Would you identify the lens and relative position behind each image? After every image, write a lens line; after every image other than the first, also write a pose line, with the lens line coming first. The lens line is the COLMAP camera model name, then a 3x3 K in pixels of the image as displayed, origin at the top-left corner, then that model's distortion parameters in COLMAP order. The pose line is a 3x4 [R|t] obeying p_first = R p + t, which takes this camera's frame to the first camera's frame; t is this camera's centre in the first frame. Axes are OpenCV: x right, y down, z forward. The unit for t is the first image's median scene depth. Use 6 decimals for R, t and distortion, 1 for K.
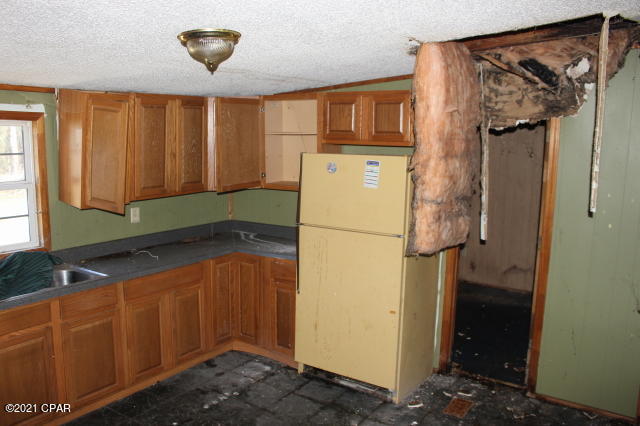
lens RADIAL K [[530.5, 0, 316.6], [0, 530.5, 215.4], [0, 0, 1]] dist [-0.151386, 0.122720]
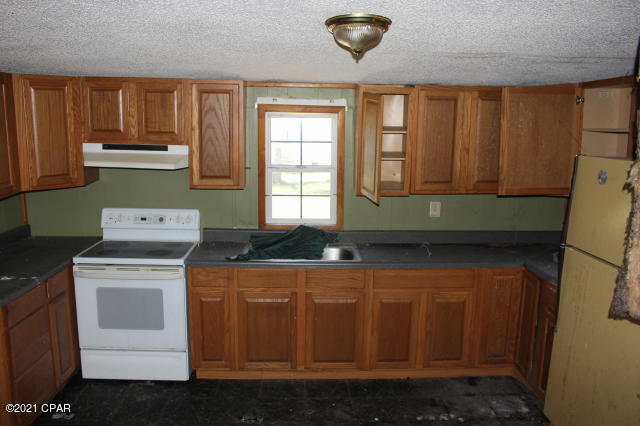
lens RADIAL K [[530.5, 0, 316.6], [0, 530.5, 215.4], [0, 0, 1]] dist [-0.151386, 0.122720]
pose [[0.596862, 0.132192, -0.791379, 0.361976], [-0.125026, 0.989609, 0.071009, -0.037198], [0.792543, 0.056560, 0.607188, 0.255522]]
